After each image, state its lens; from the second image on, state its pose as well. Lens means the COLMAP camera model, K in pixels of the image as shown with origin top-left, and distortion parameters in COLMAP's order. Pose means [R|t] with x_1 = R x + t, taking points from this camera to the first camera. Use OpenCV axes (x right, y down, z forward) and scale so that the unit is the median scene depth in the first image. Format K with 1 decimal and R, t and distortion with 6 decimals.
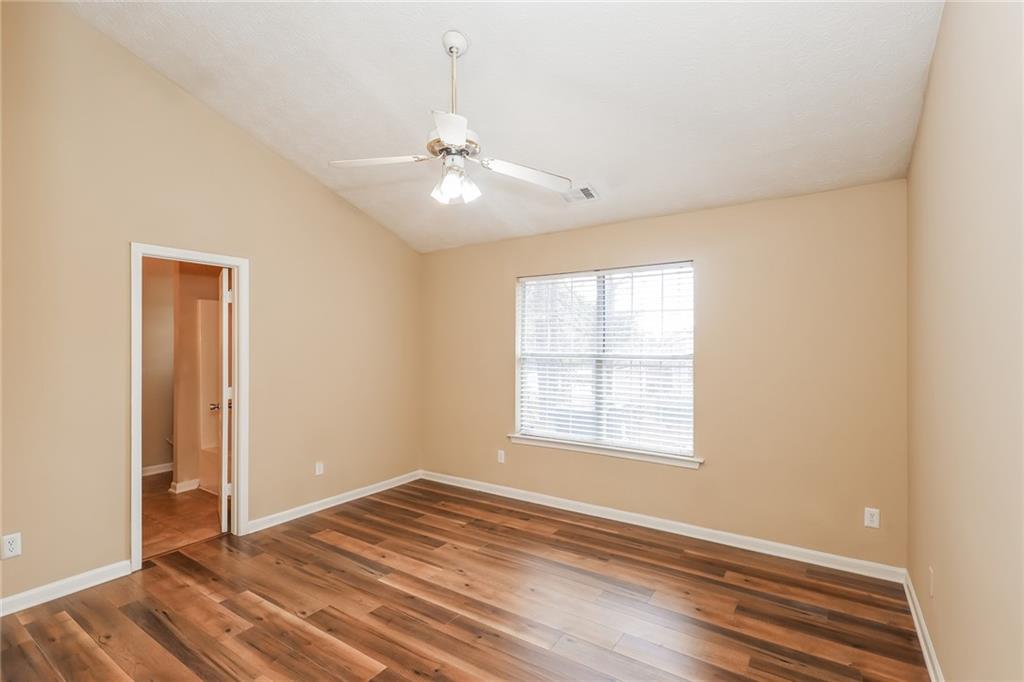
lens RADIAL K [[479.6, 0, 517.5], [0, 479.6, 343.9], [0, 0, 1]] dist [-0.000389, -0.000503]
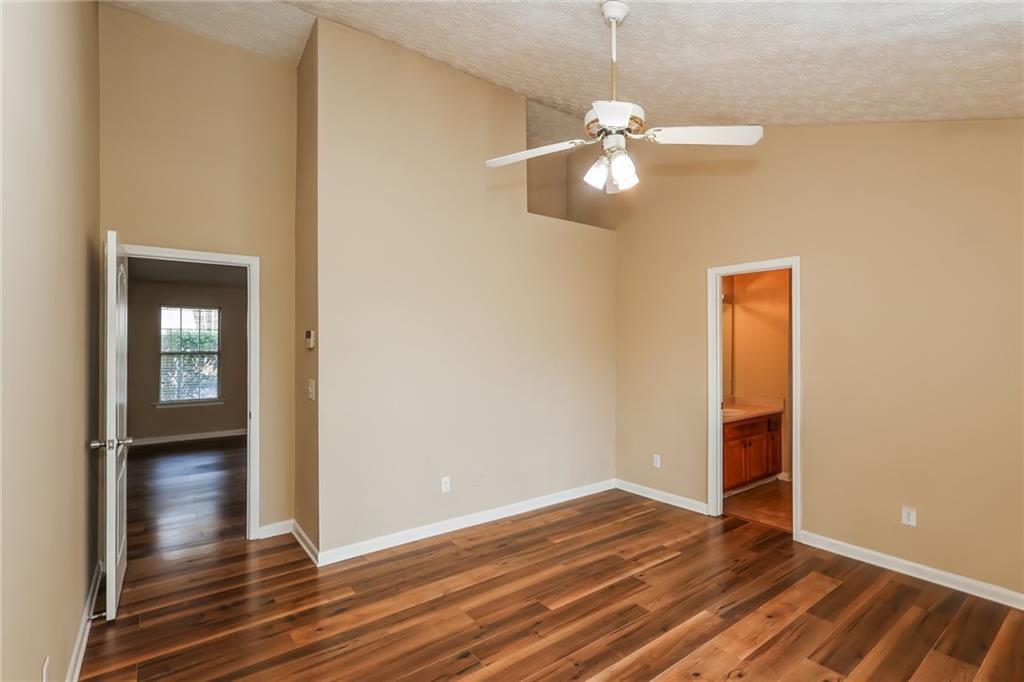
lens RADIAL K [[479.6, 0, 510.2], [0, 479.6, 341.8], [0, 0, 1]] dist [-0.000389, -0.000503]
pose [[-0.331896, -0.004891, -0.943303, 0.668376], [-0.004195, 0.999984, -0.003709, 0.001152], [0.943307, 0.002727, -0.331912, 0.957237]]
